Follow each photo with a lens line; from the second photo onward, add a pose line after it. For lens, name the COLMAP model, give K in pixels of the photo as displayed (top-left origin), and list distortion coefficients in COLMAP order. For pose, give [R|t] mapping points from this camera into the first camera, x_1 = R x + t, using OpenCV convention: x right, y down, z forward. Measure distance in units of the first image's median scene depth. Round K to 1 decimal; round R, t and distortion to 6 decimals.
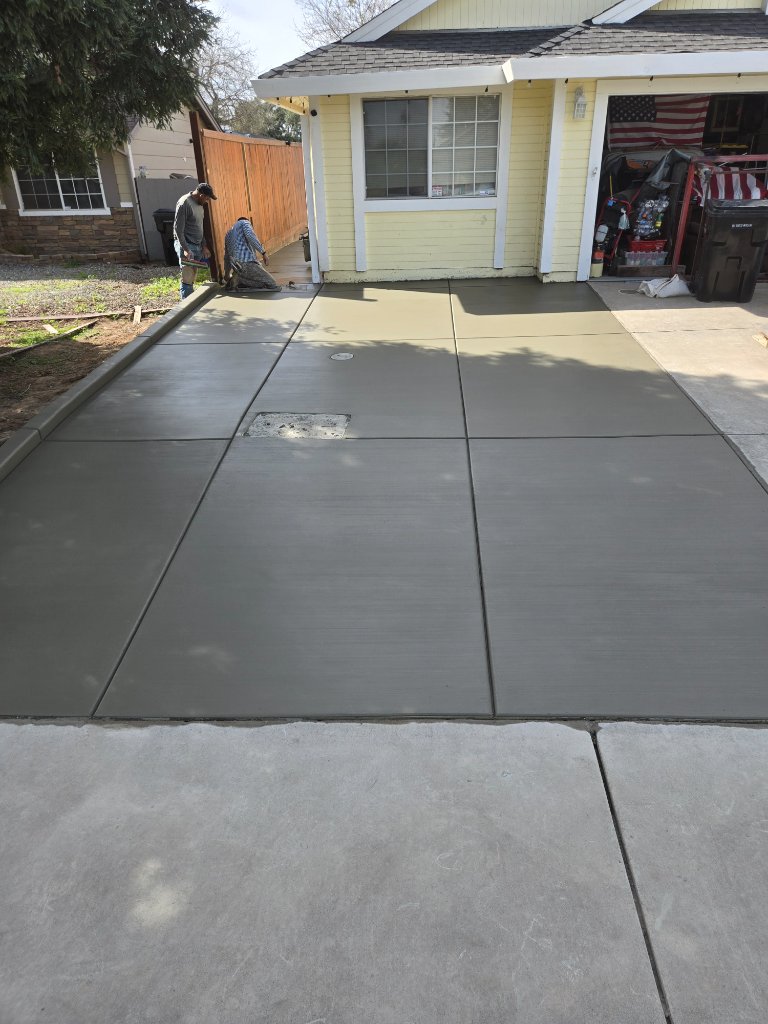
lens RADIAL K [[669.6, 0, 384.0], [0, 669.6, 512.0], [0, 0, 1]] dist [0.002274, -0.000749]
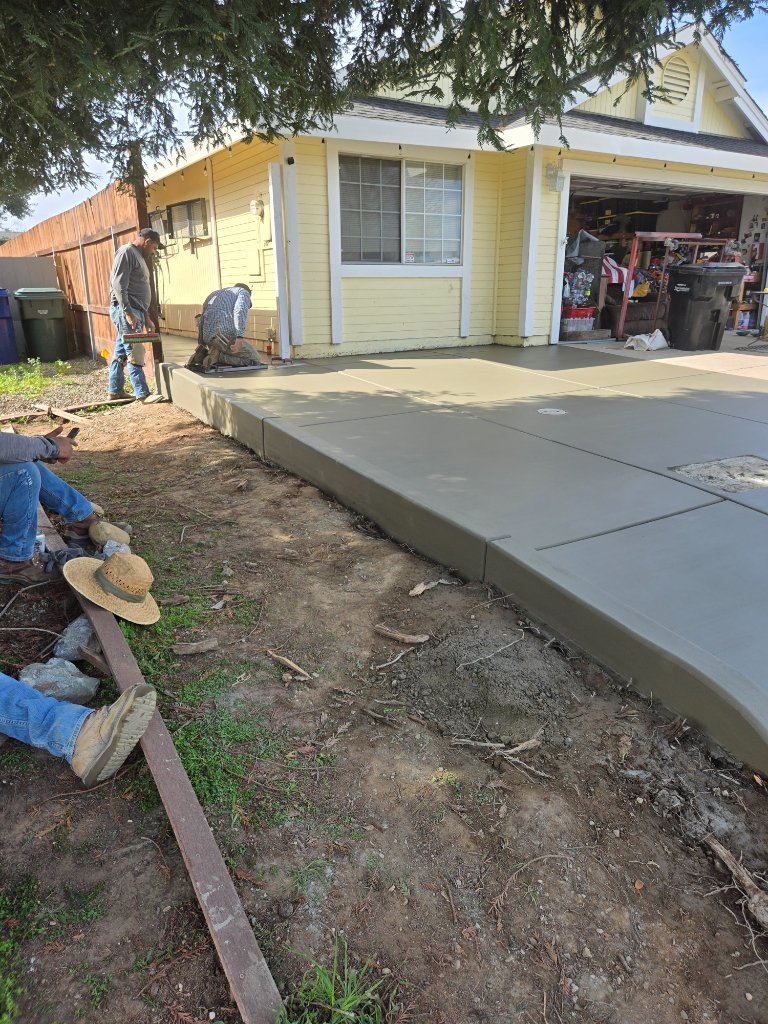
lens RADIAL K [[669.6, 0, 384.0], [0, 669.6, 512.0], [0, 0, 1]] dist [0.002274, -0.000749]
pose [[0.848533, -0.152574, 0.506669, -0.475738], [0.232382, 0.967698, -0.097772, -0.054522], [-0.475385, 0.200703, 0.856579, 0.291354]]
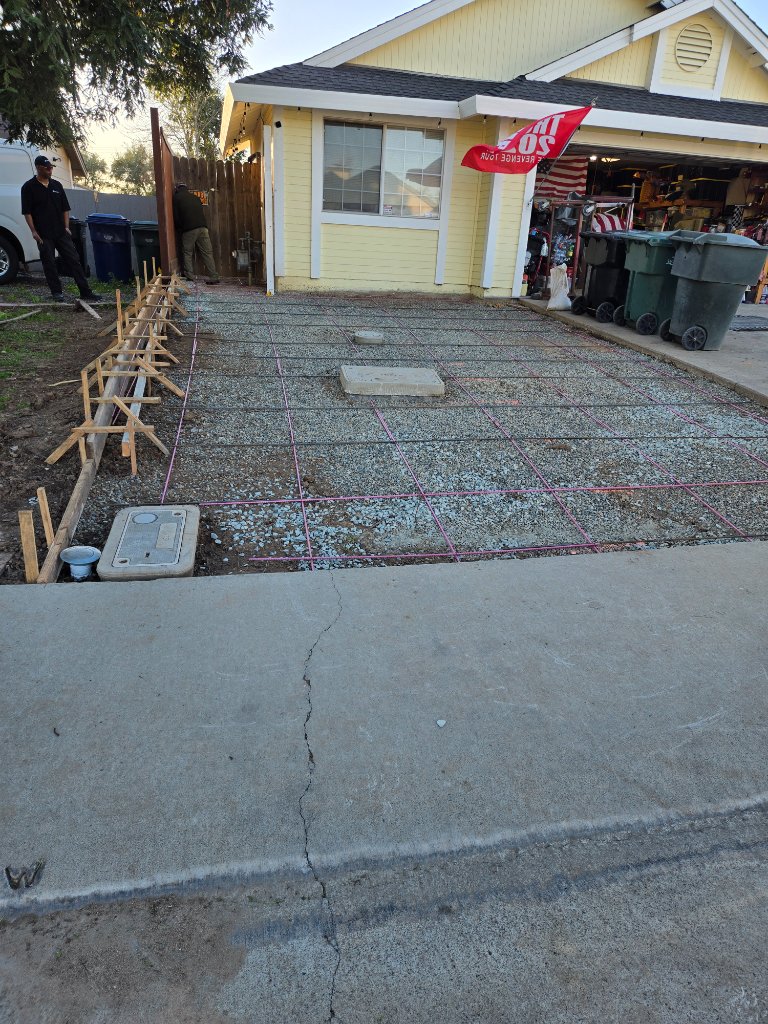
lens RADIAL K [[669.6, 0, 384.0], [0, 669.6, 512.0], [0, 0, 1]] dist [0.002274, -0.000749]
pose [[0.960965, -0.031788, 0.274837, -0.240085], [0.055178, 0.995441, -0.077795, 0.092428], [-0.271111, 0.089923, 0.958339, 0.006495]]
